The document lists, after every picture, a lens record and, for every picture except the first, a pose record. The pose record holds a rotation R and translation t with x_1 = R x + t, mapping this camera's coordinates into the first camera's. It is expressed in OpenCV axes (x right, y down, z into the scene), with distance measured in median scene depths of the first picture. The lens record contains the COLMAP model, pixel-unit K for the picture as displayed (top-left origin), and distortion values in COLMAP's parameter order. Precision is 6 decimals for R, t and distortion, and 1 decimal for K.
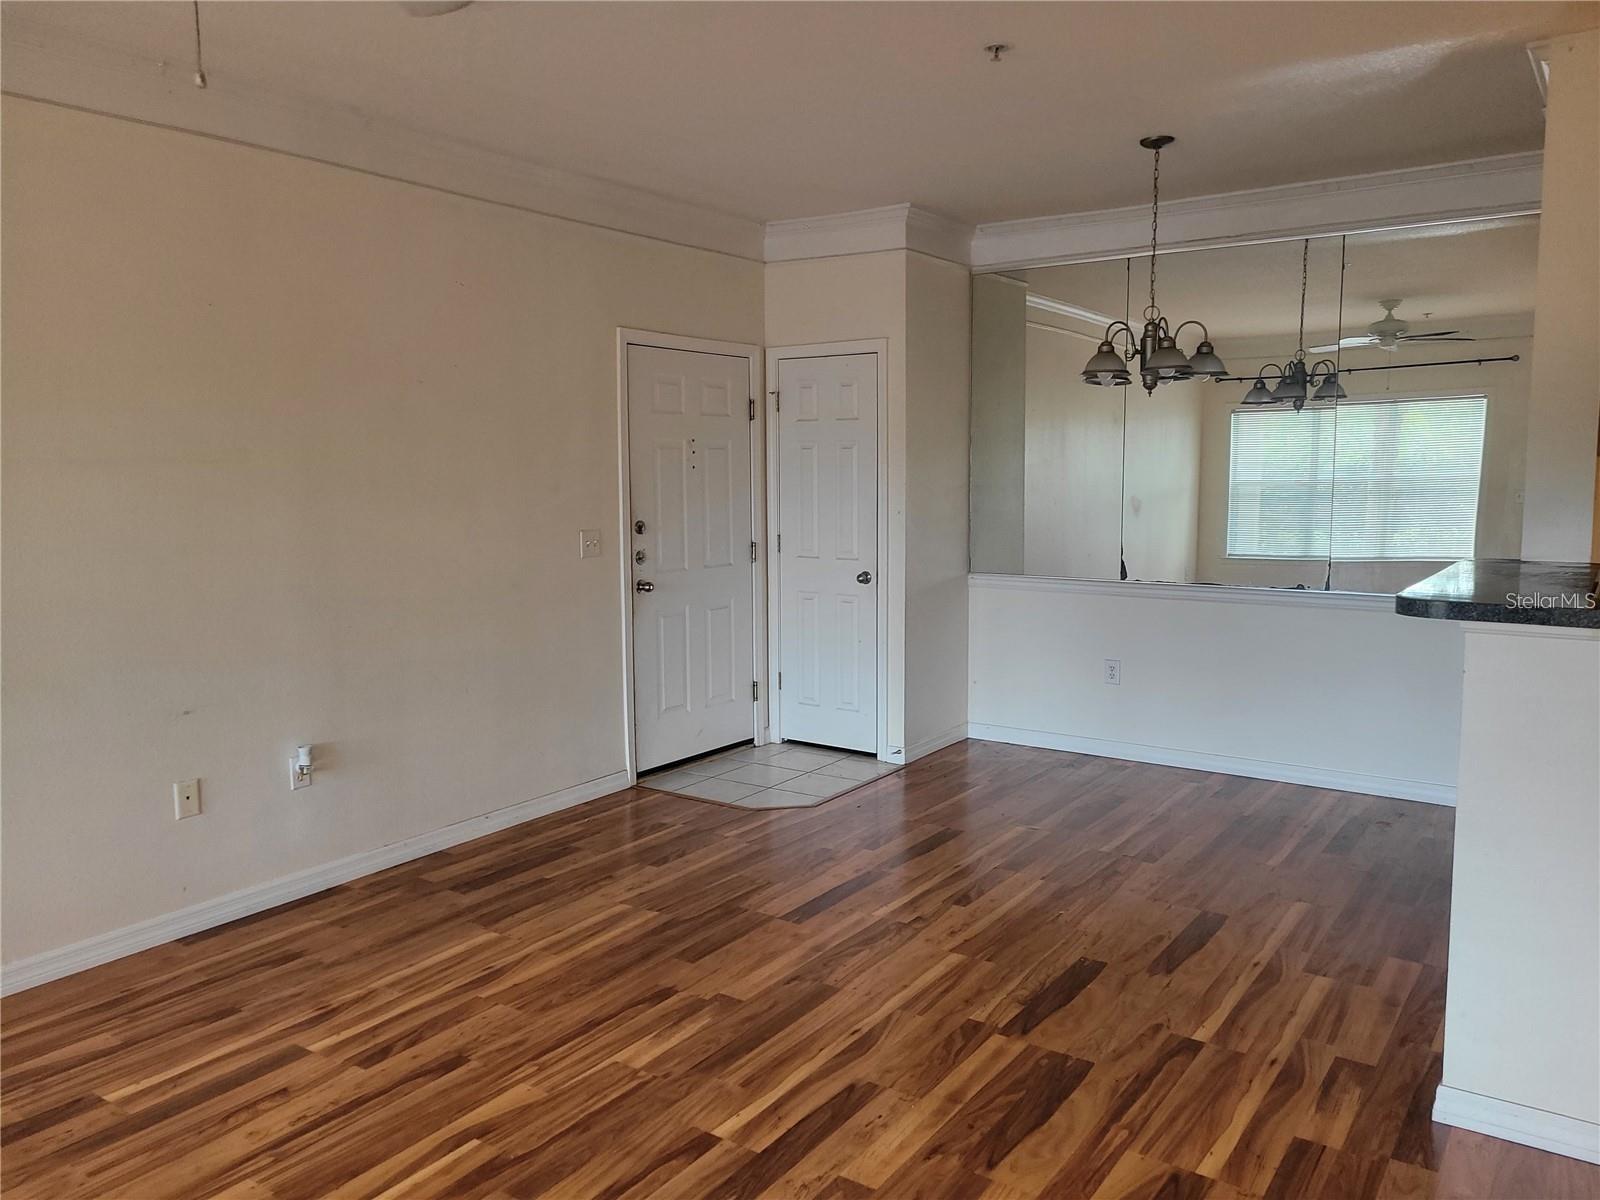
lens RADIAL K [[1216.4, 0, 793.2], [0, 1216.4, 606.3], [0, 0, 1]] dist [0.060625, -0.014239]
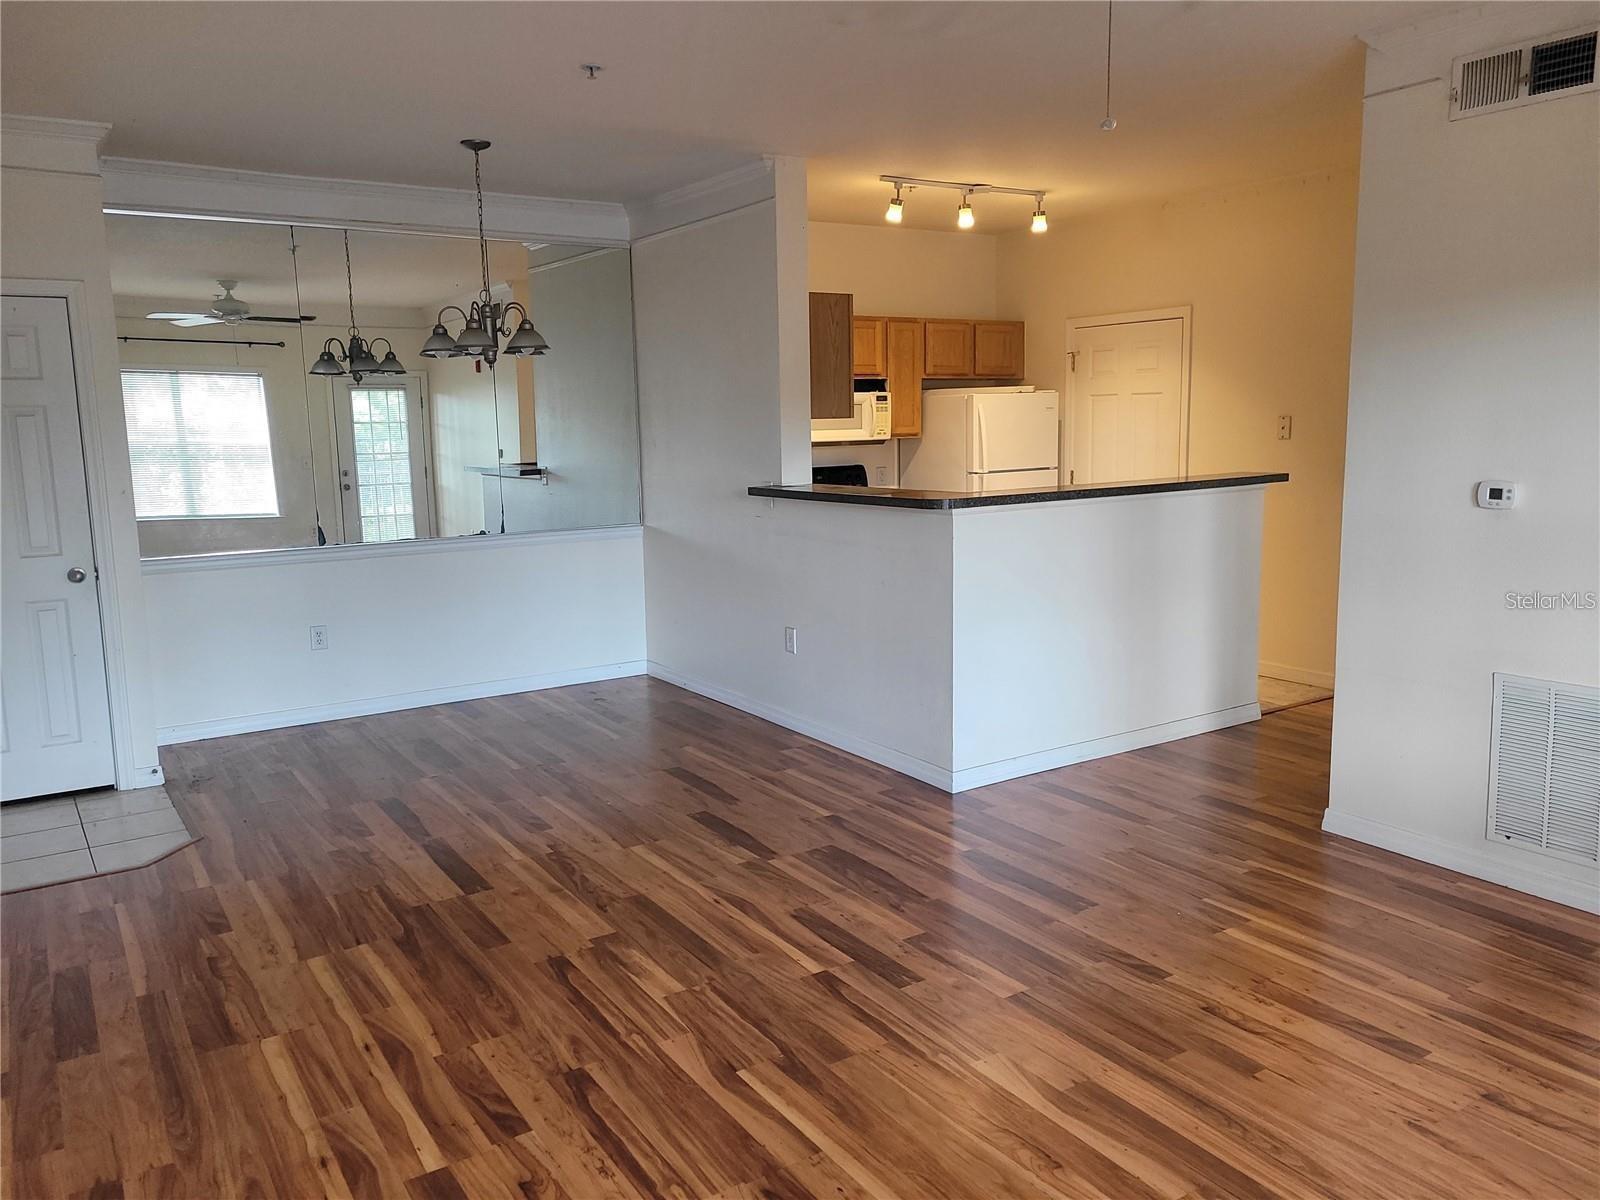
lens RADIAL K [[1216.4, 0, 794.3], [0, 1216.4, 590.1], [0, 0, 1]] dist [0.060625, -0.014239]
pose [[0.370305, -0.135009, 0.919047, -0.871979], [0.125843, 0.987552, 0.094368, -0.053726], [-0.920347, 0.080711, 0.382685, 0.390007]]
